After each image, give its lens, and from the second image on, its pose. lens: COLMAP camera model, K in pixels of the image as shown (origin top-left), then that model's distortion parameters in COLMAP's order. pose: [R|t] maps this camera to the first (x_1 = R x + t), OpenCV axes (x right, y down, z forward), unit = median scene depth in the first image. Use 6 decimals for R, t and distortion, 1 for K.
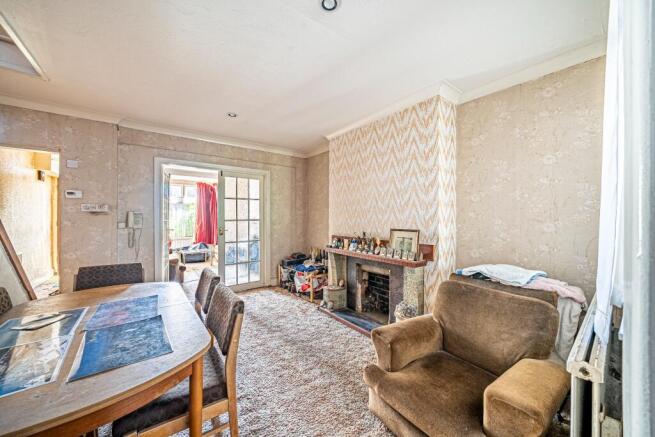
lens RADIAL K [[236.7, 0, 327.5], [0, 236.7, 218.5], [0, 0, 1]] dist [-0.032253, 0.005345]
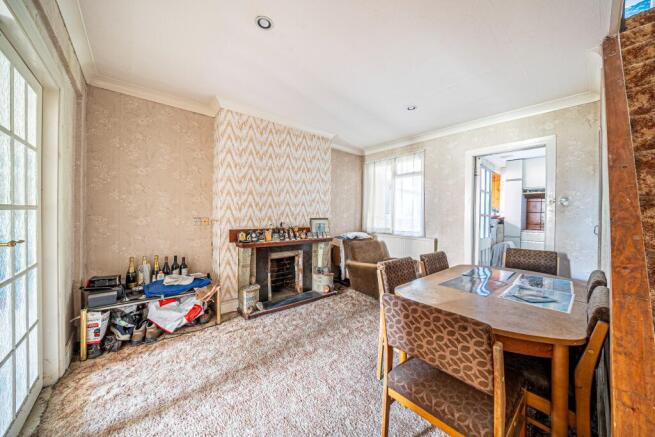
lens RADIAL K [[236.7, 0, 327.5], [0, 236.7, 218.5], [0, 0, 1]] dist [-0.032253, 0.005345]
pose [[-0.049976, -0.010742, 0.998693, -0.947948], [-0.003698, 0.999937, 0.010570, 0.026488], [-0.998744, -0.003165, -0.050012, 0.837697]]
